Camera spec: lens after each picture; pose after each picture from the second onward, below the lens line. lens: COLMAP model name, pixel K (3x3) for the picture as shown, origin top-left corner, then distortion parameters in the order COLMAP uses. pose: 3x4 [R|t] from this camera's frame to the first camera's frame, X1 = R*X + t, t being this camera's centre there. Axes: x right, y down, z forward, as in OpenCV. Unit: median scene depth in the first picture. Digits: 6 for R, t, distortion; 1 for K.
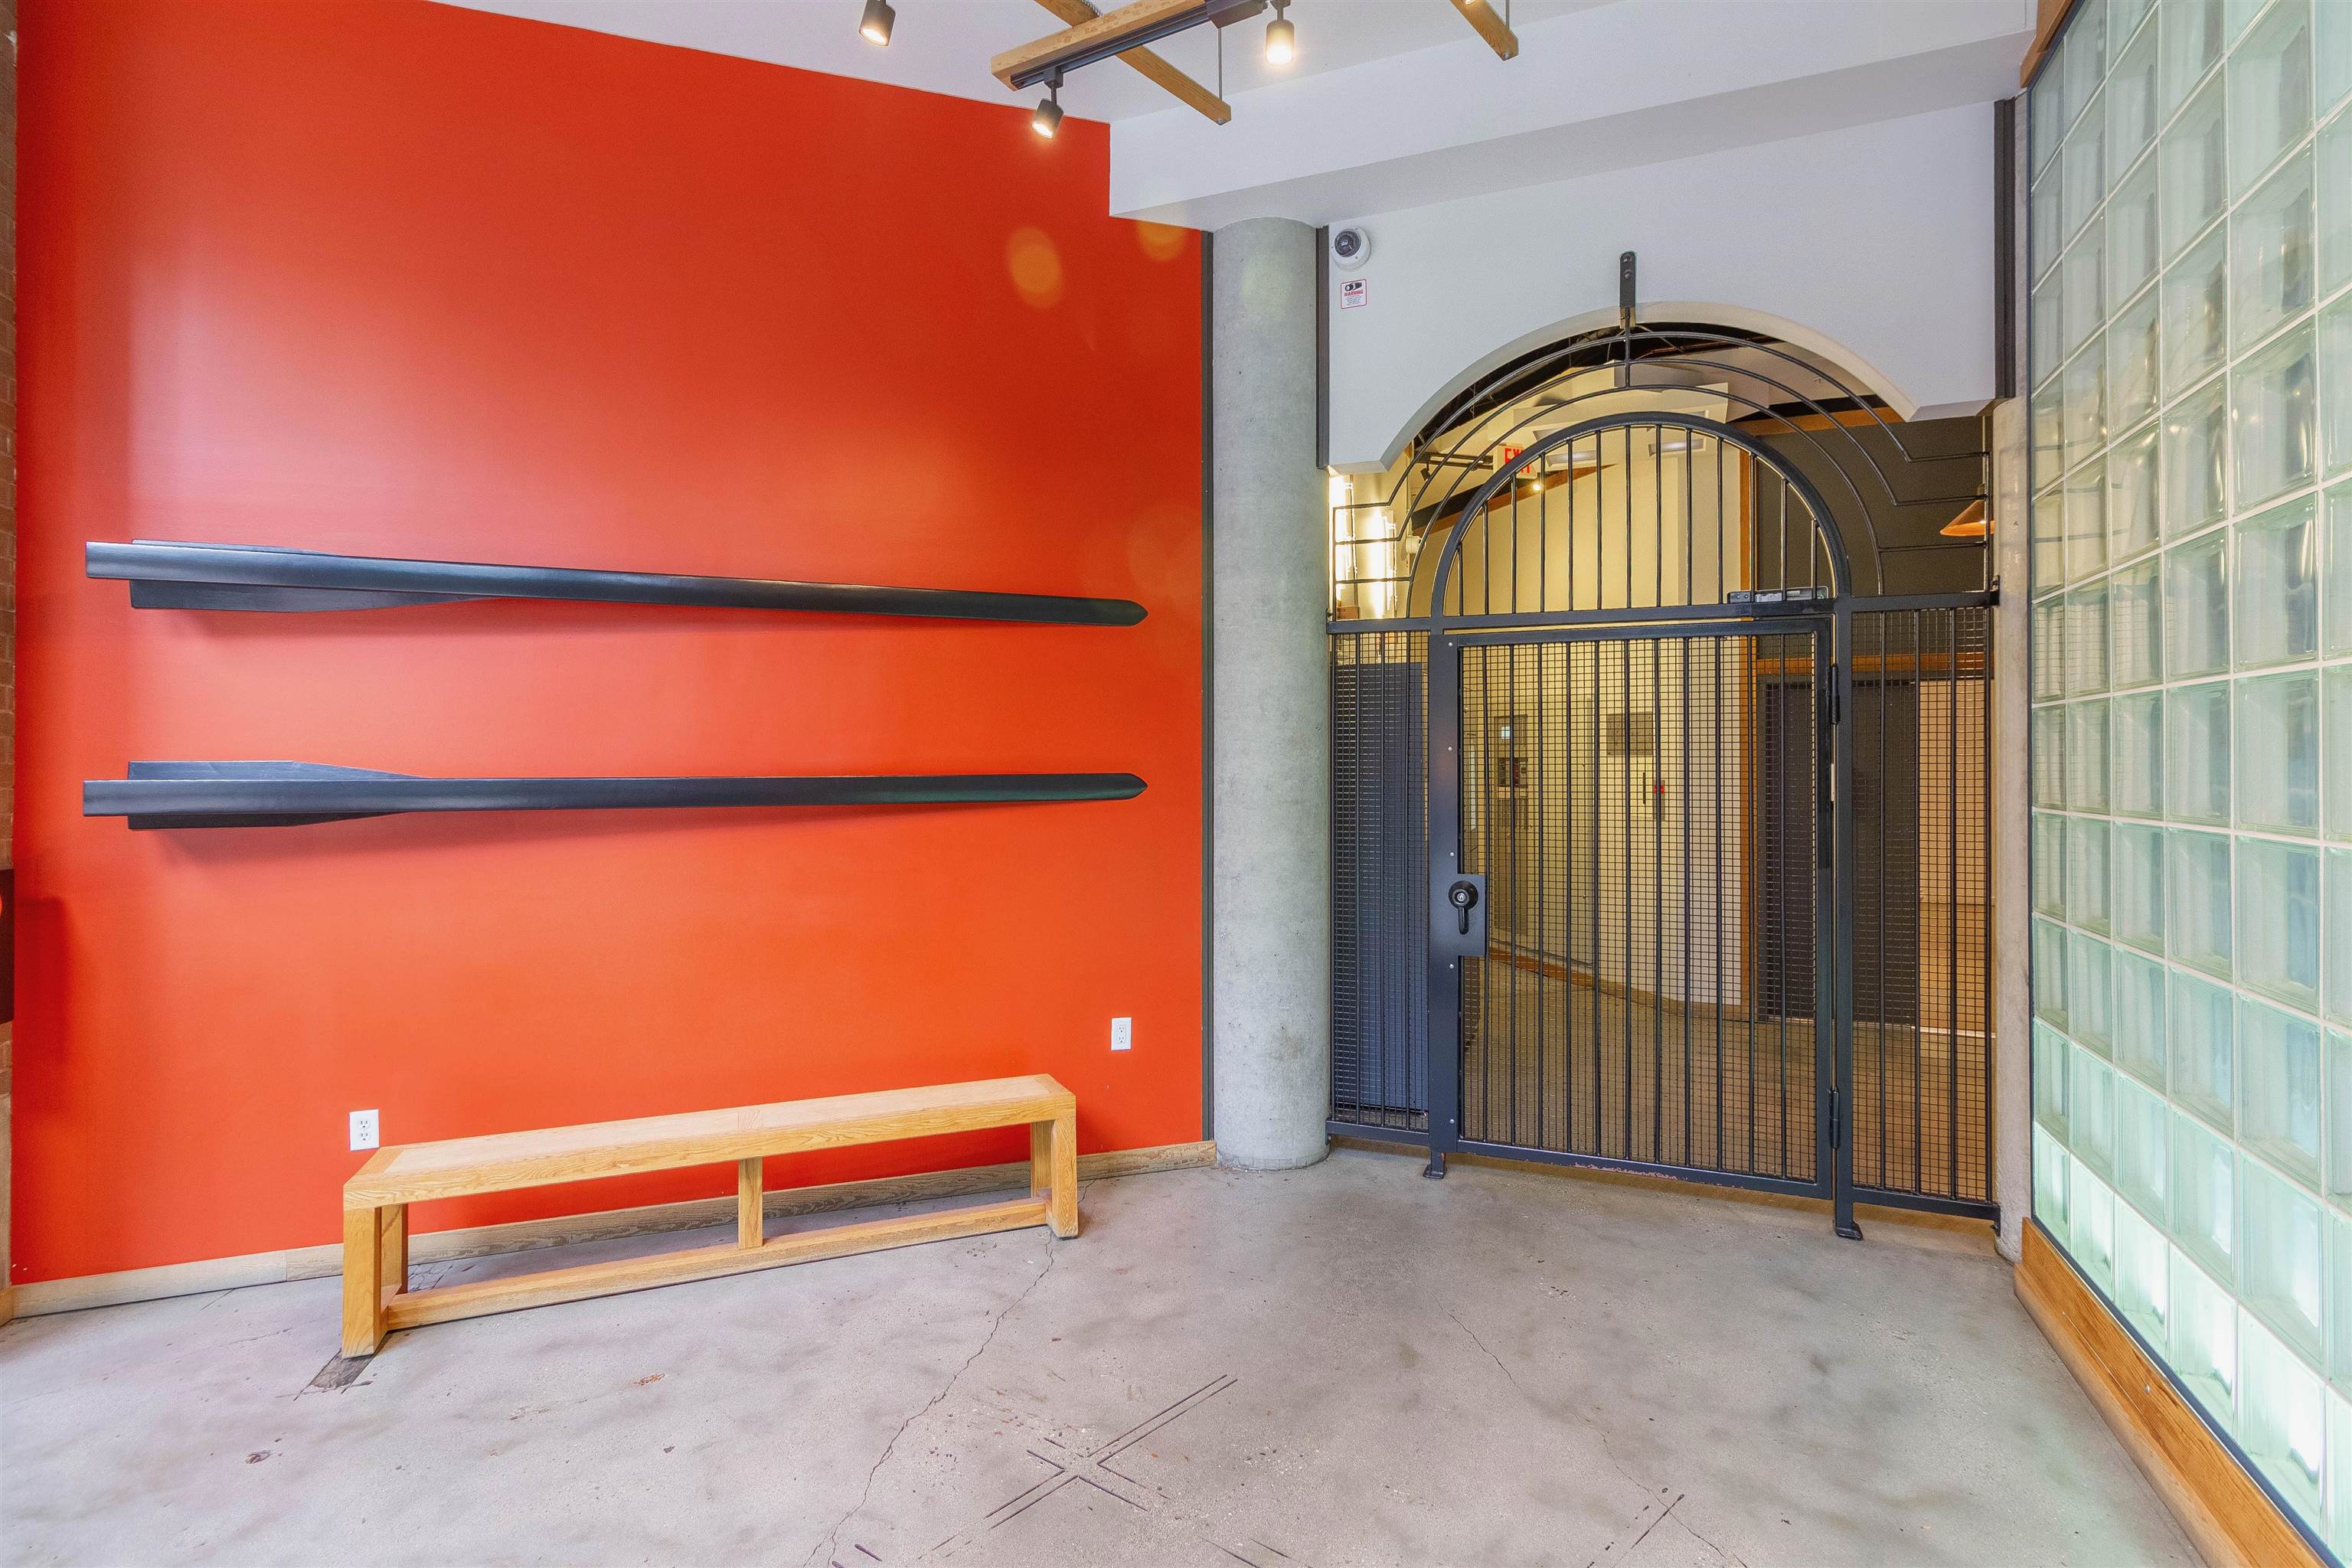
lens RADIAL K [[1147.5, 0, 1171.7], [0, 1147.5, 748.7], [0, 0, 1]] dist [-0.001230, 0.000055]
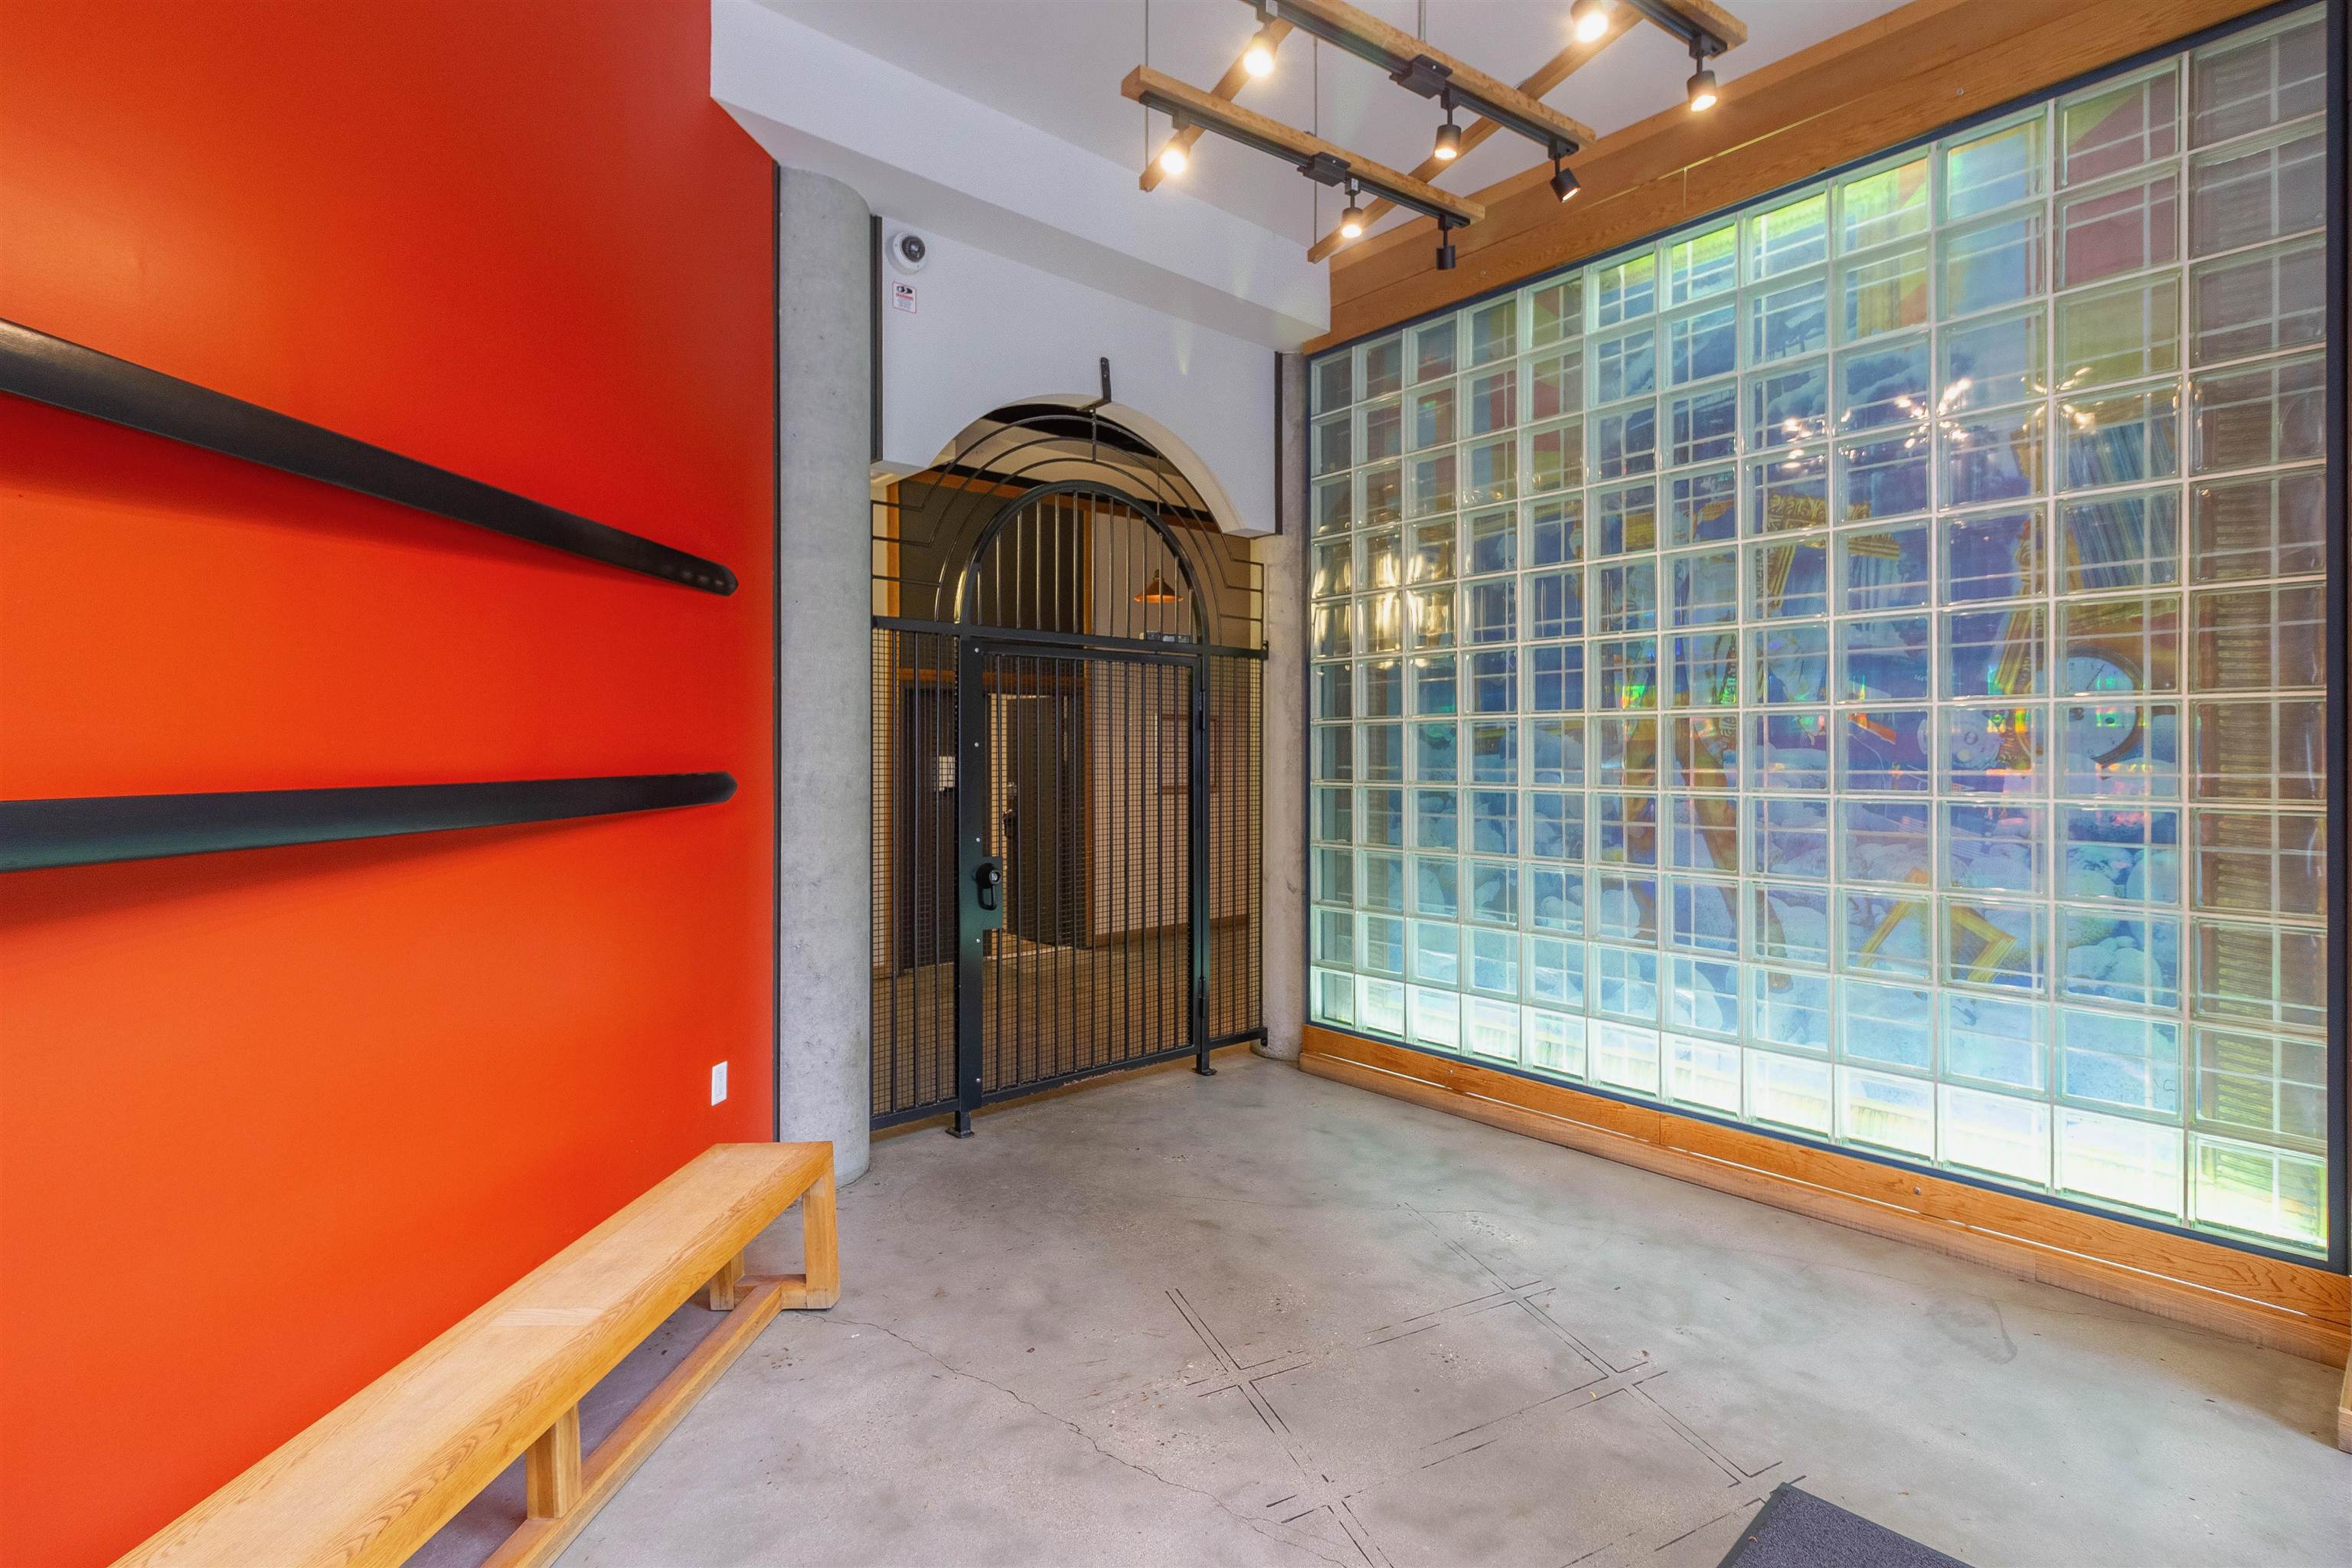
lens RADIAL K [[1124.2, 0, 1253.7], [0, 1124.2, 753.2], [0, 0, 1]] dist [-0.001689, 0.000672]
pose [[0.410563, -0.001570, 0.911831, -0.681667], [-0.008004, 0.999954, 0.005326, -0.000188], [-0.911797, -0.009485, 0.410531, 0.333827]]
